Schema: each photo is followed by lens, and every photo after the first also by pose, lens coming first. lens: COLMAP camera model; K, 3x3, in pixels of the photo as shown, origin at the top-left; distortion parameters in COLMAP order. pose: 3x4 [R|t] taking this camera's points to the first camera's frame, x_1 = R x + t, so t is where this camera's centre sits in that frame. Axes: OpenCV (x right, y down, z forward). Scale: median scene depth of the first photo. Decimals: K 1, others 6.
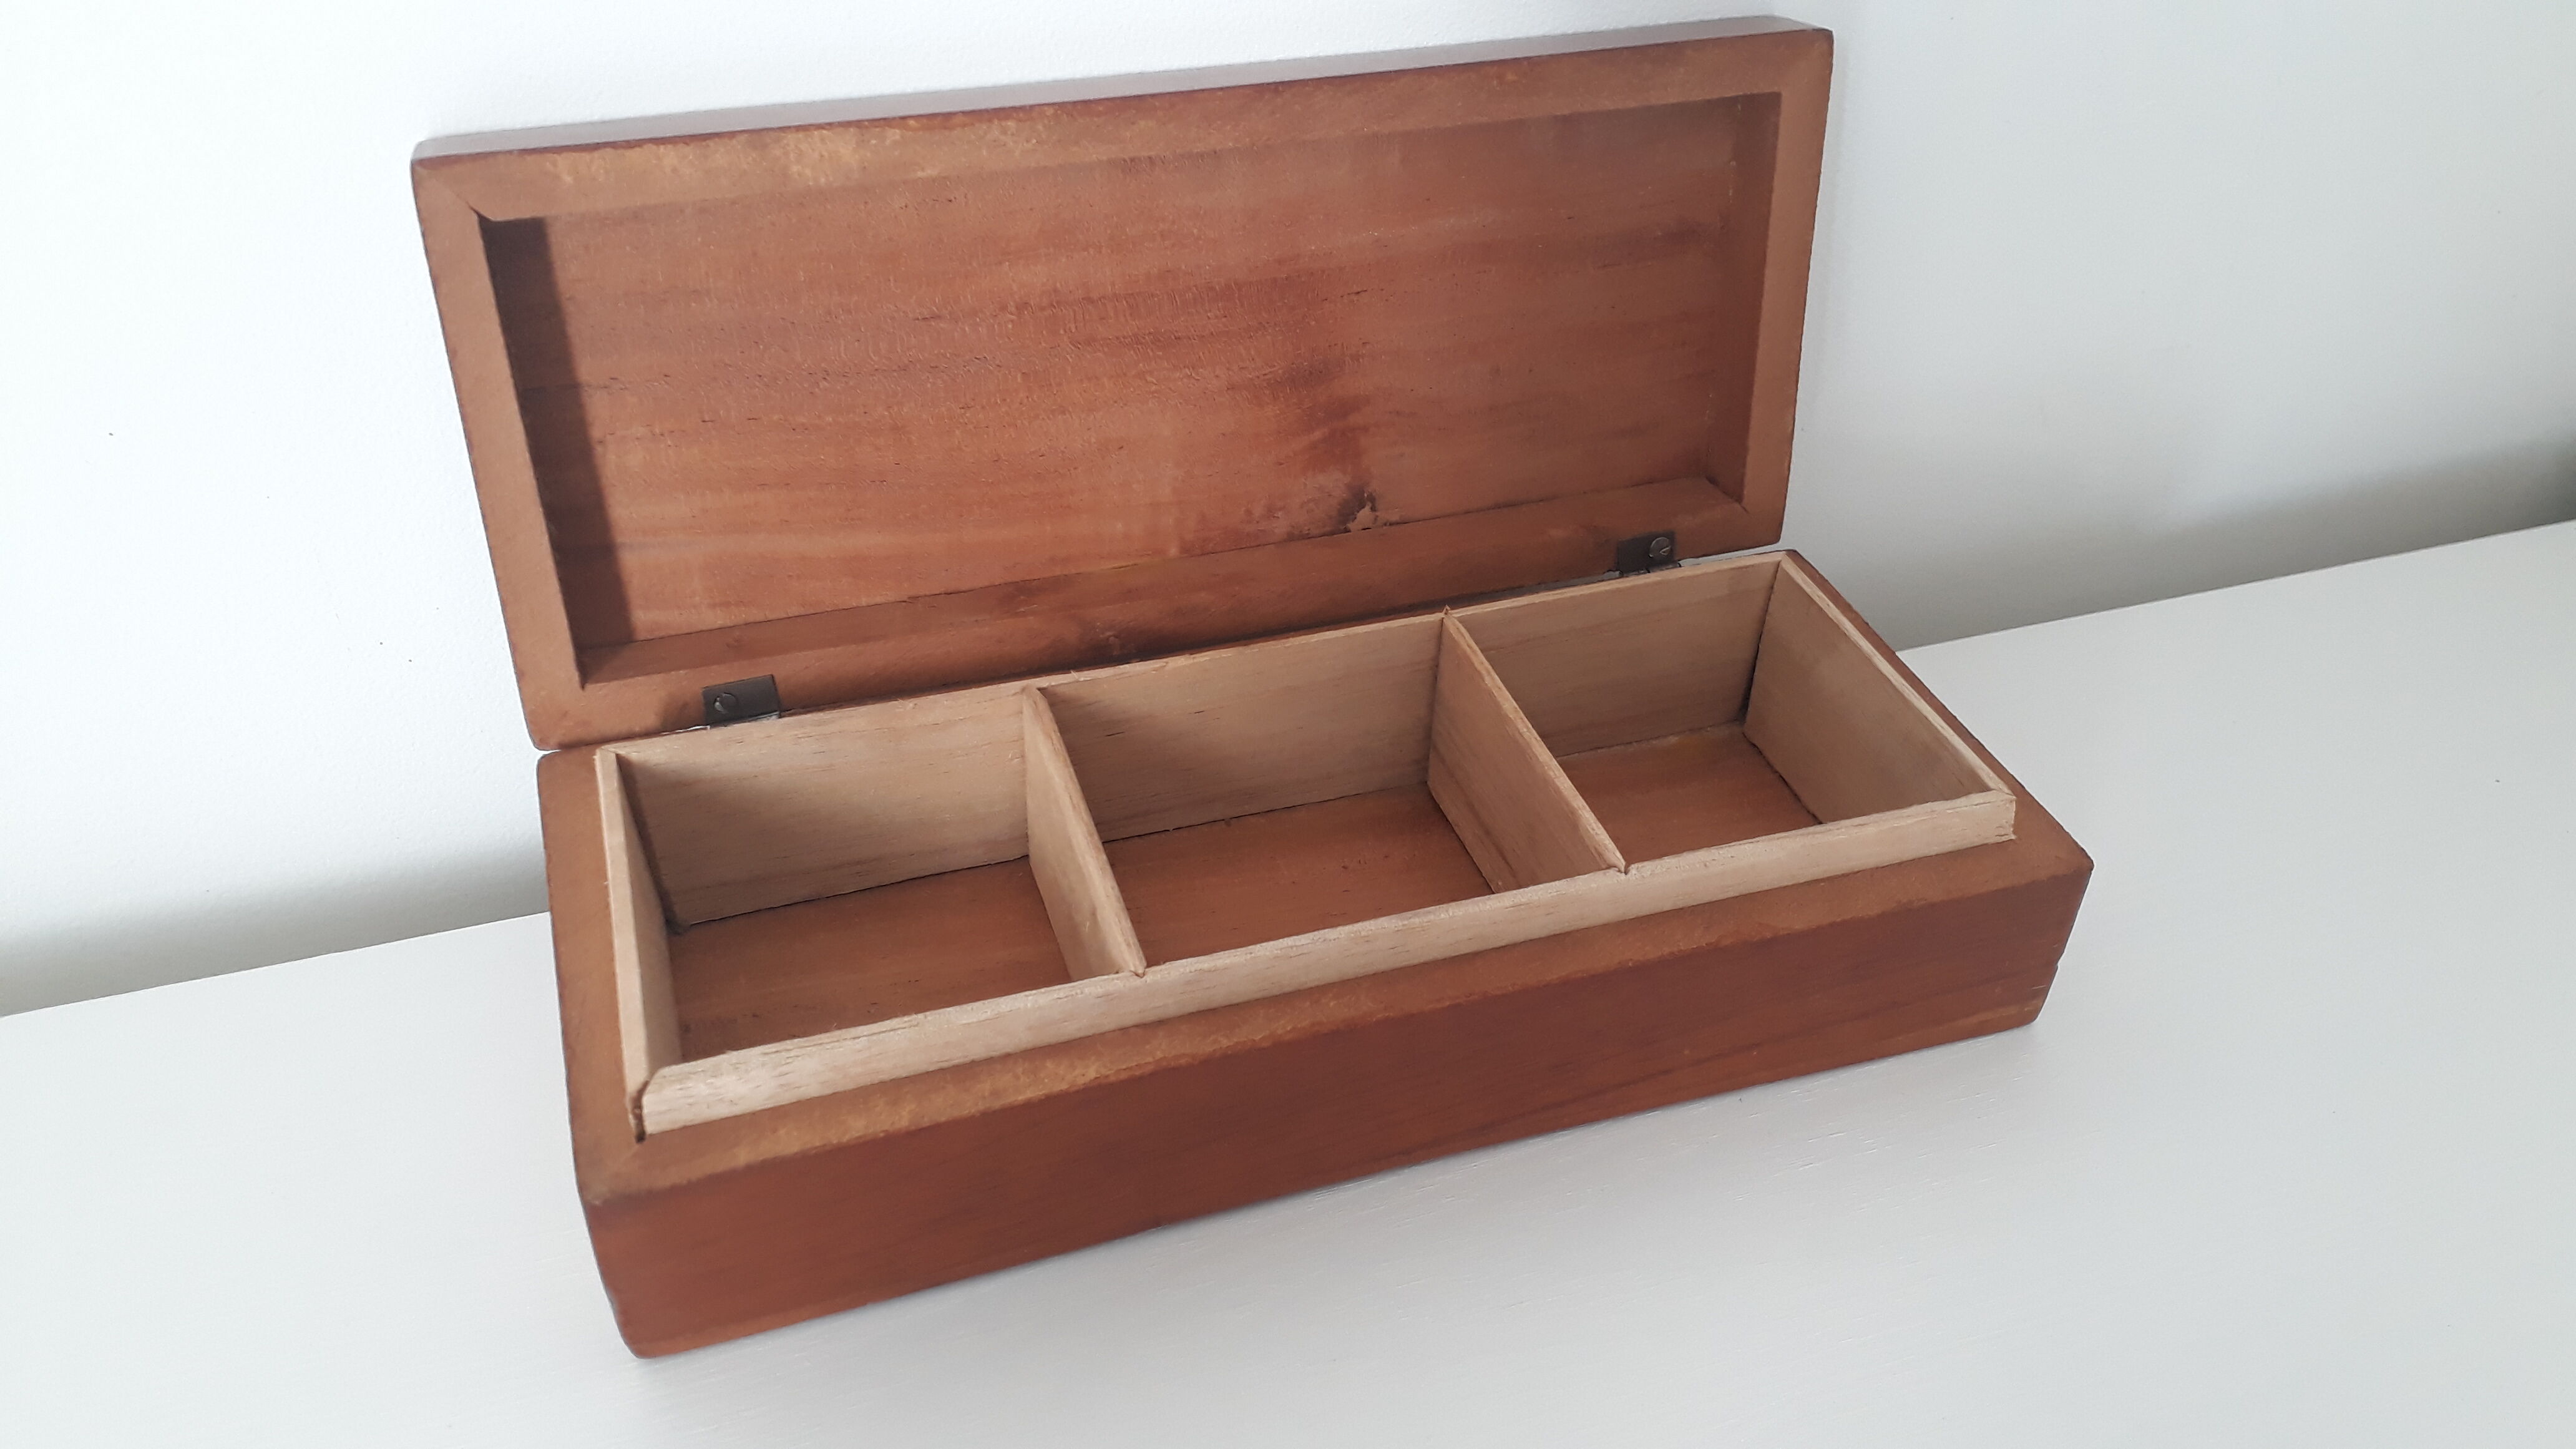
lens RADIAL K [[2048.3, 0, 1293.3], [0, 2048.3, 719.3], [0, 0, 1]] dist [0.081445, -0.025556]
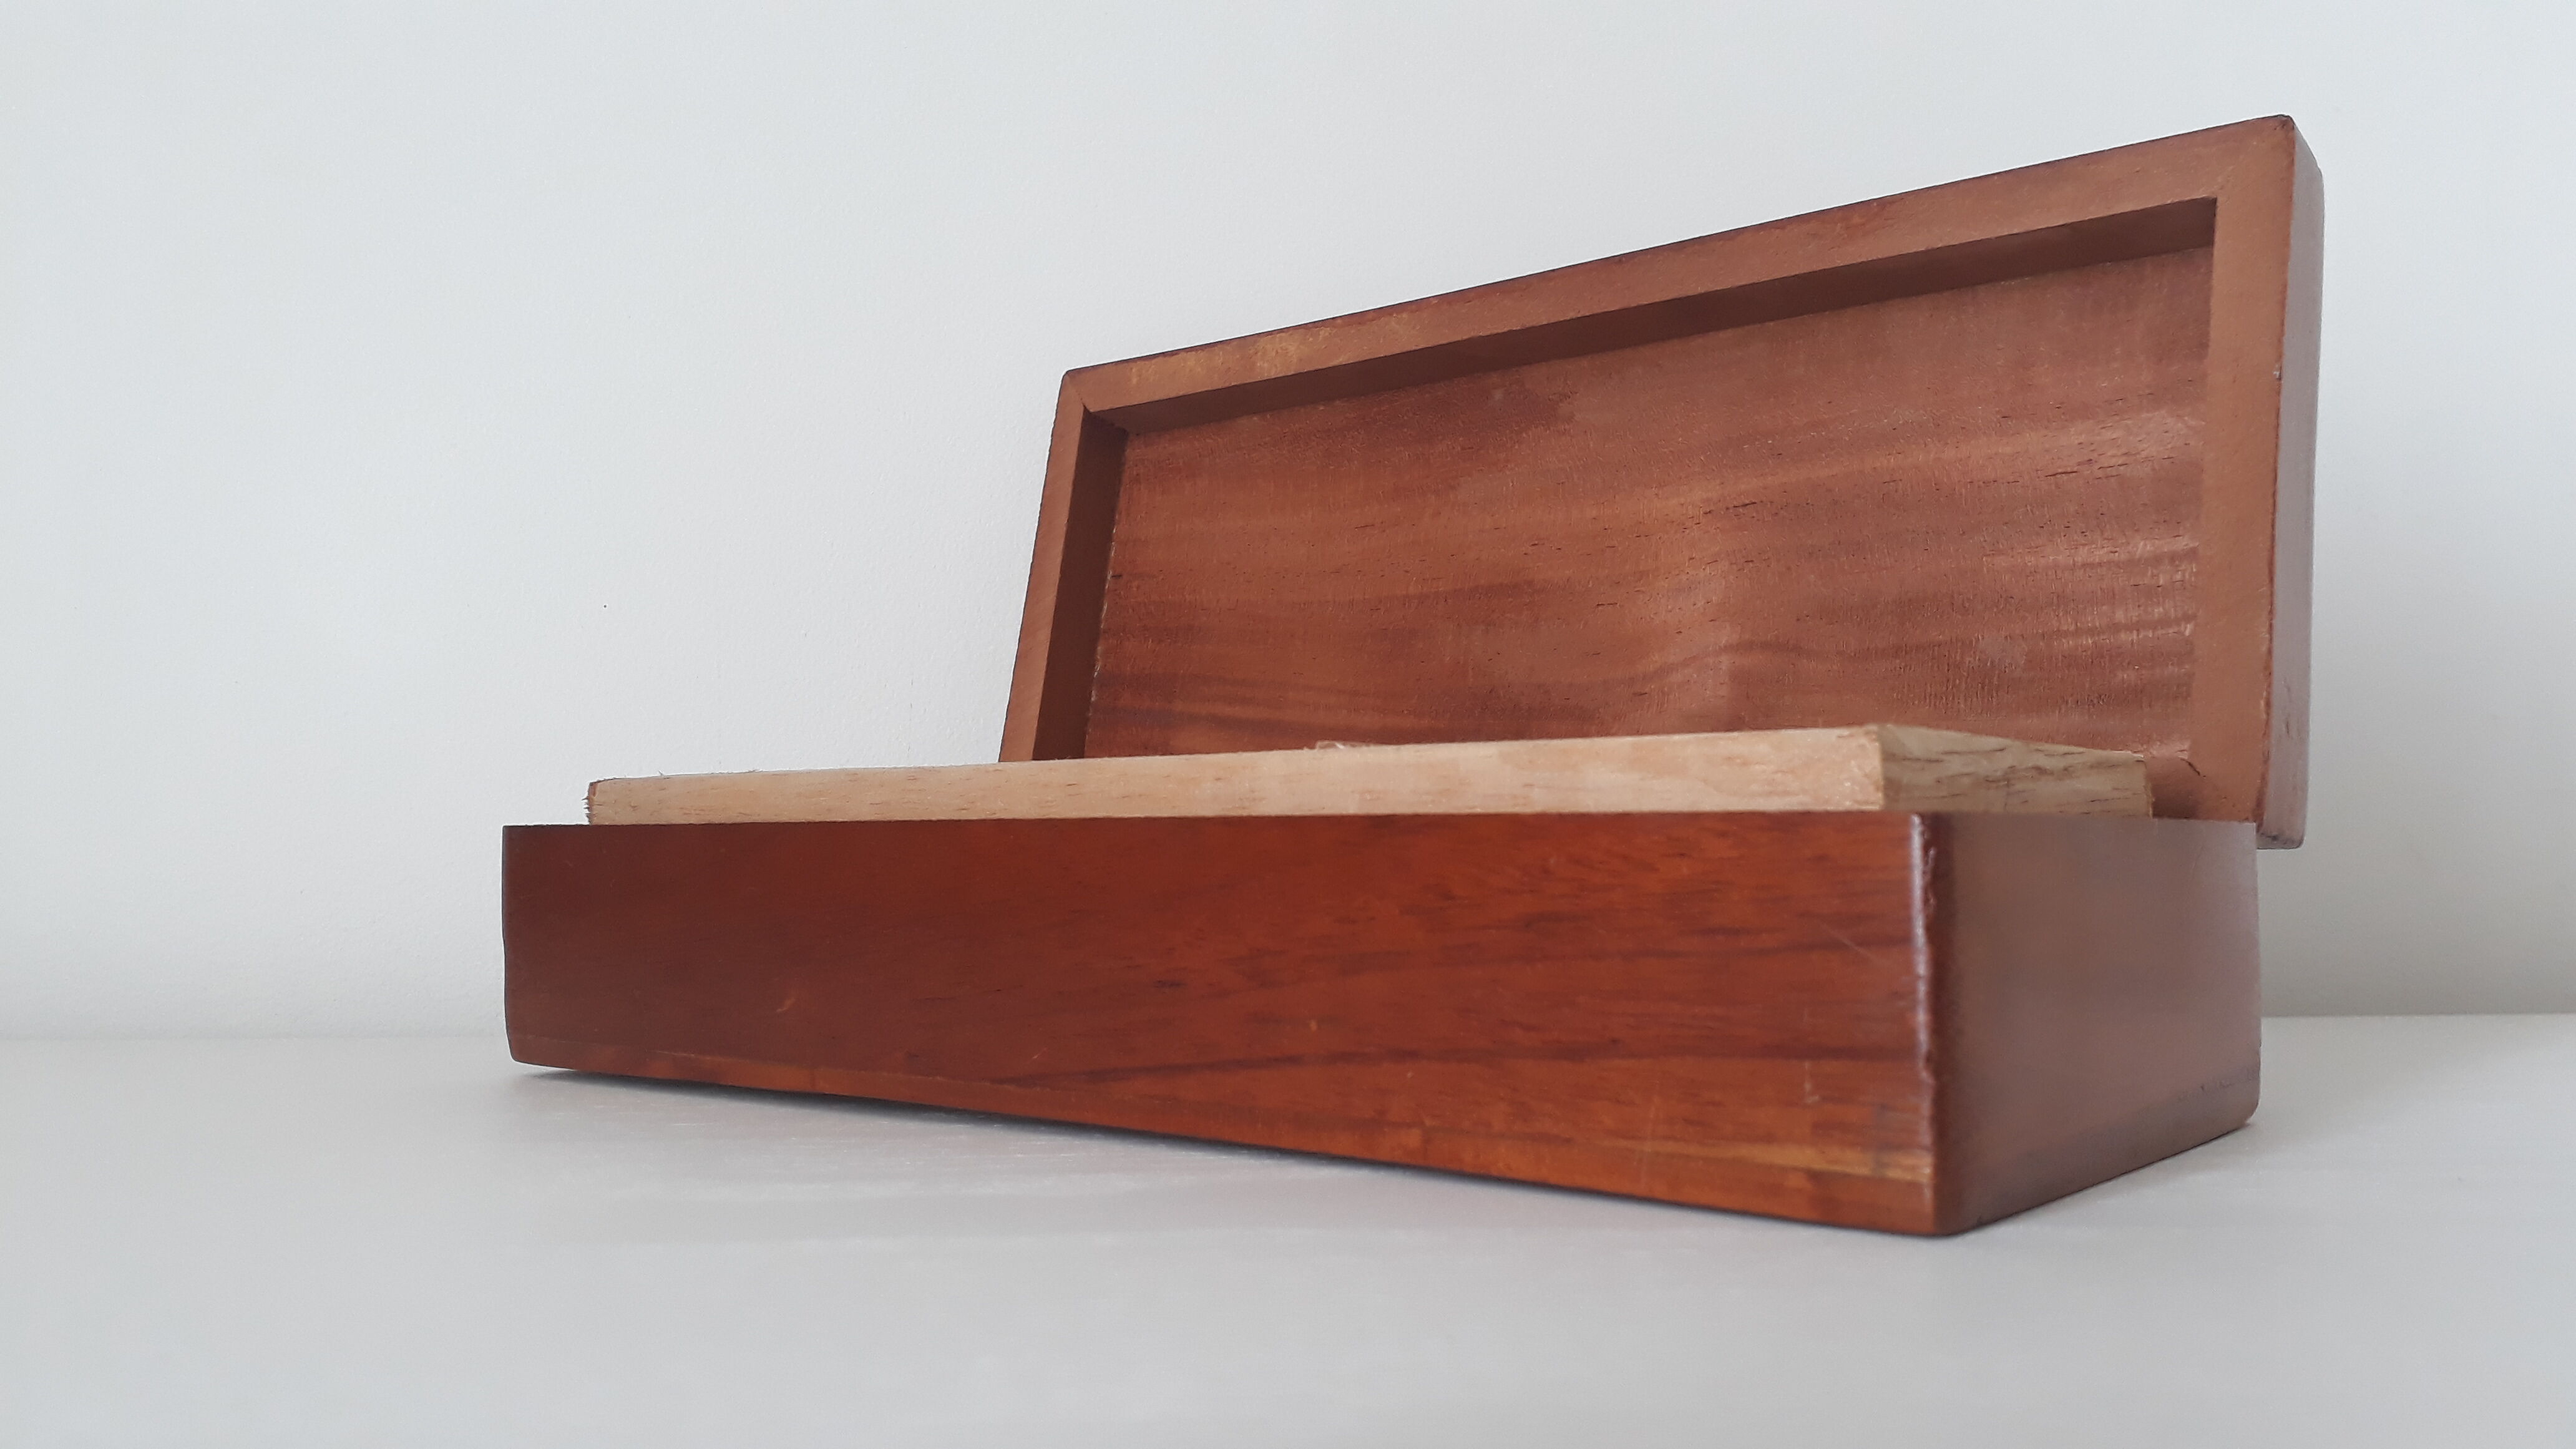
lens RADIAL K [[2048.3, 0, 1293.1], [0, 2048.3, 718.9], [0, 0, 1]] dist [0.081445, -0.025556]
pose [[0.527224, -0.049716, -0.848271, 0.796047], [-0.456412, 0.825487, -0.332054, 0.306039], [0.716745, 0.562227, 0.412526, 0.624604]]
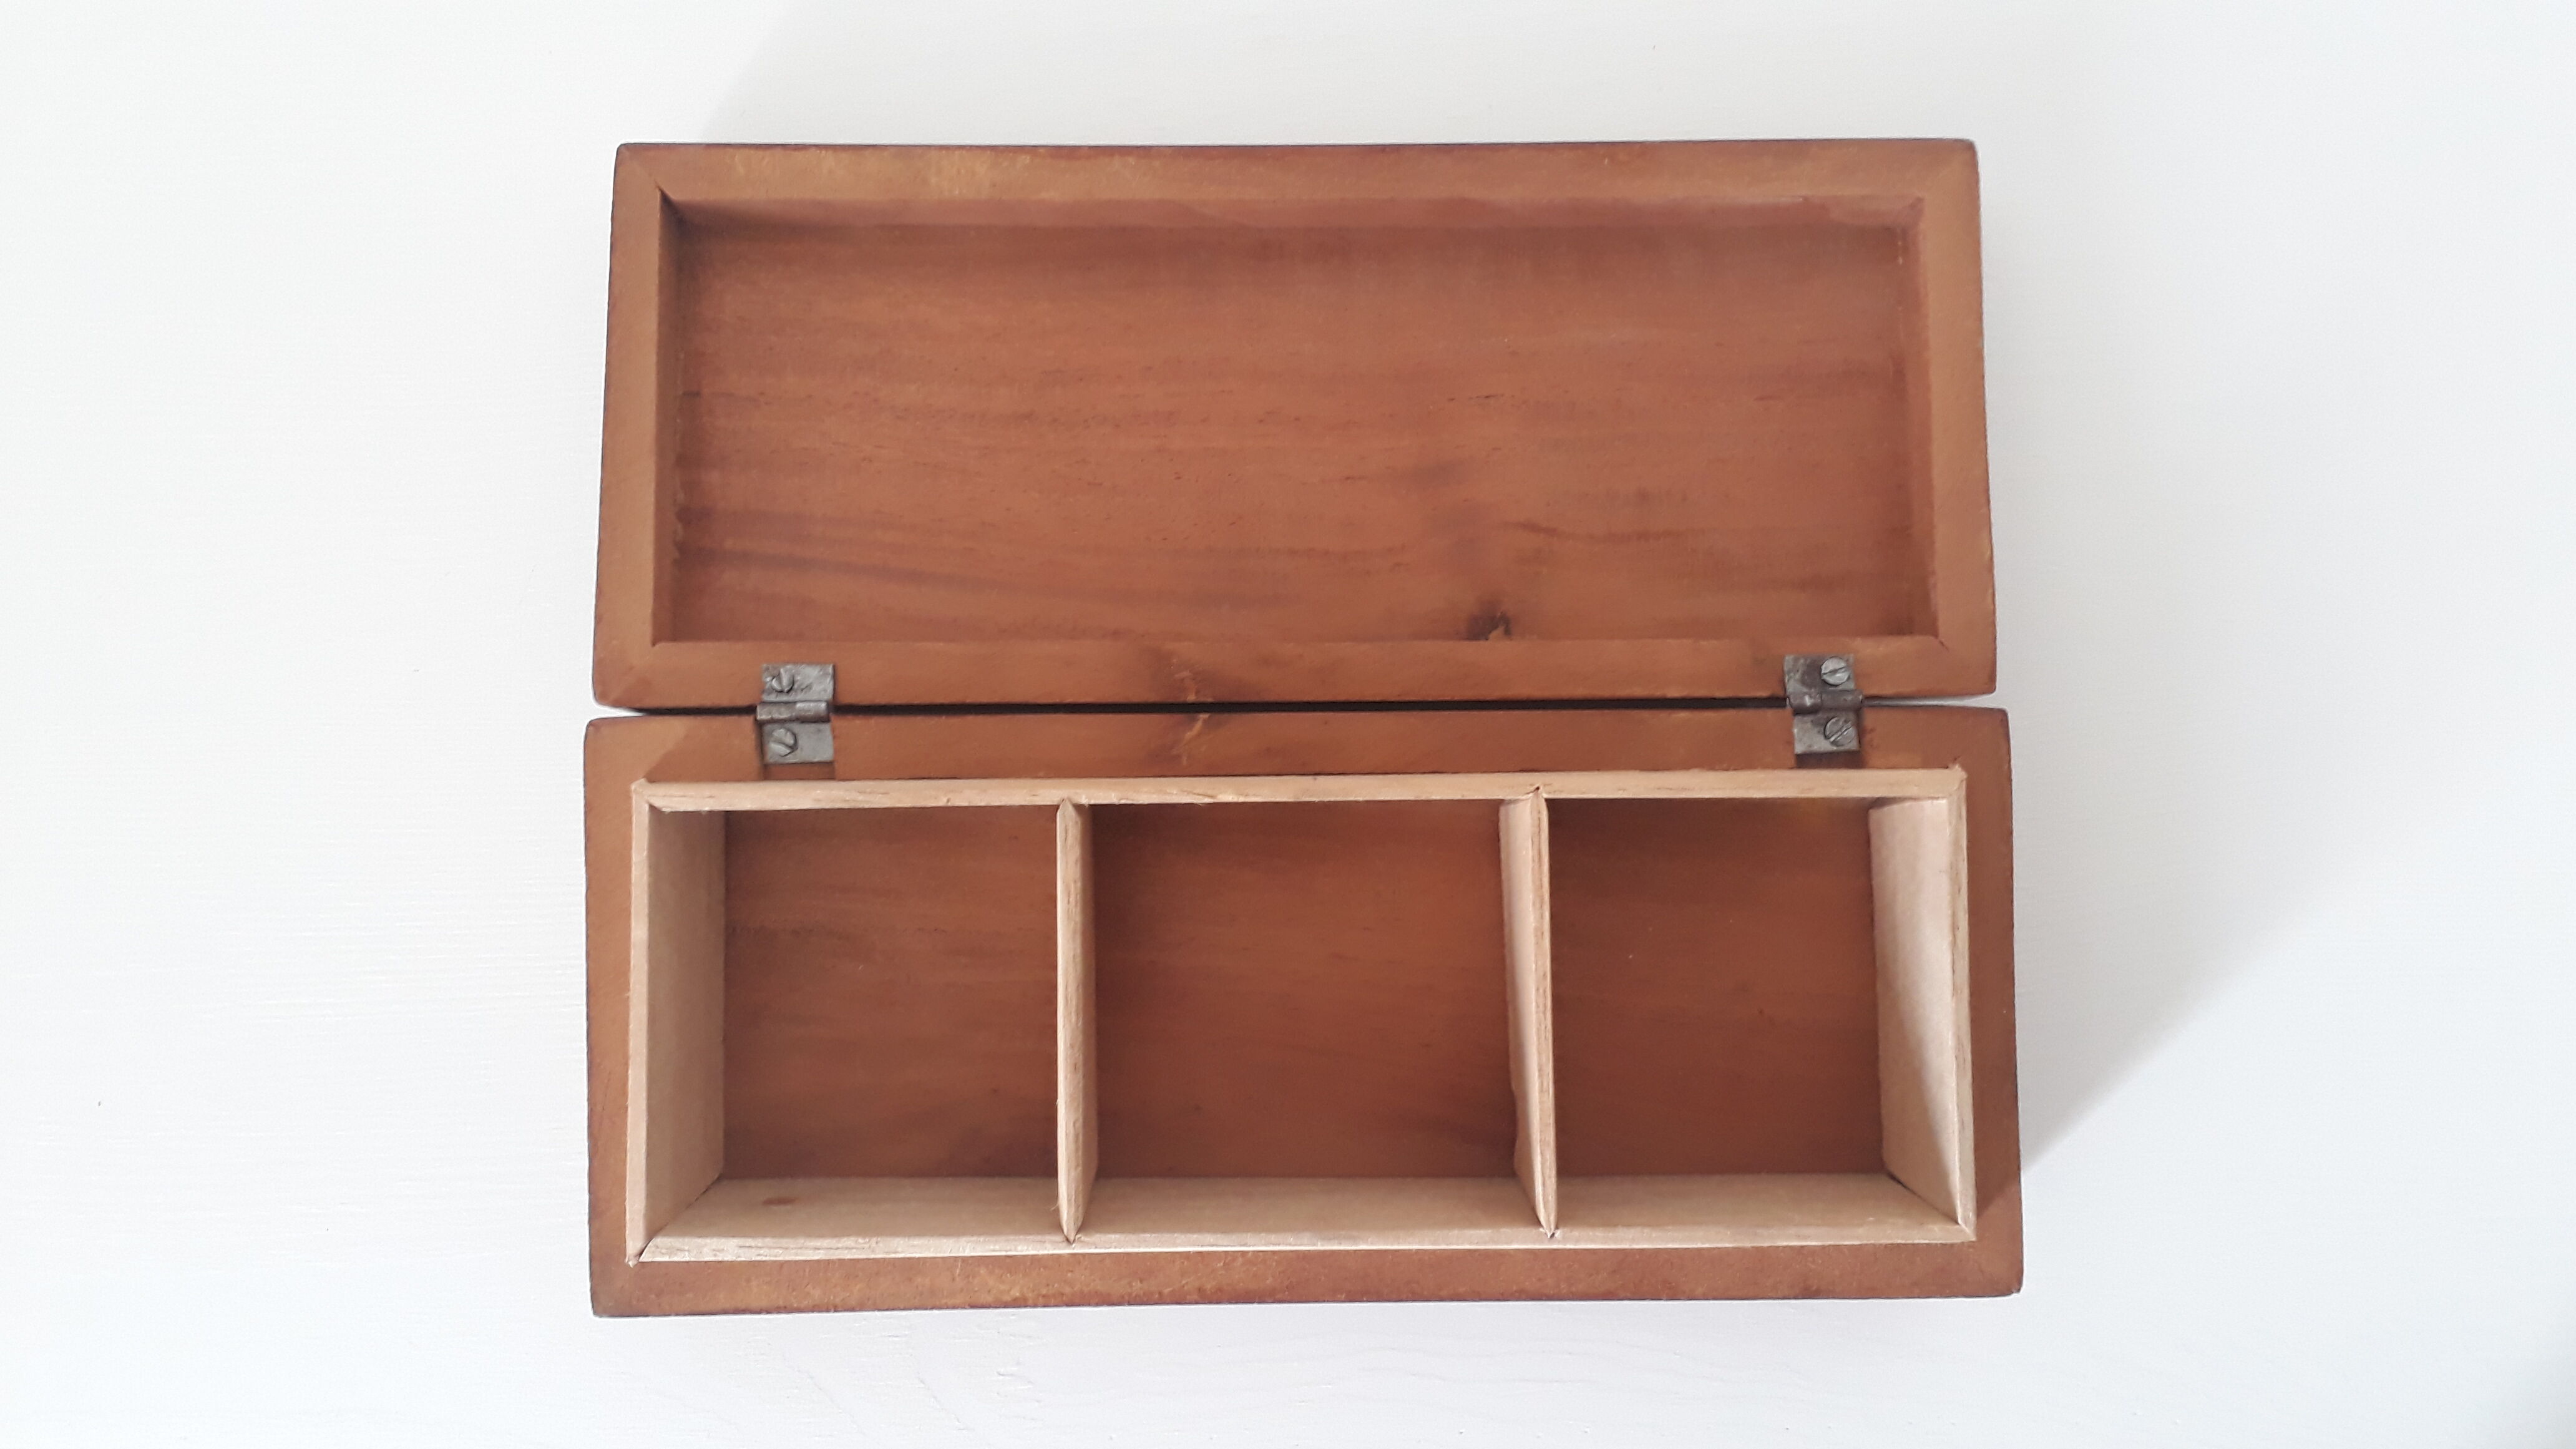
lens RADIAL K [[2048.3, 0, 1289.1], [0, 2048.3, 721.2], [0, 0, 1]] dist [0.081445, -0.025556]
pose [[0.954931, -0.017557, -0.296307, 0.269364], [-0.152039, 0.828424, -0.539072, 0.549829], [0.254932, 0.559827, 0.788418, 0.327946]]
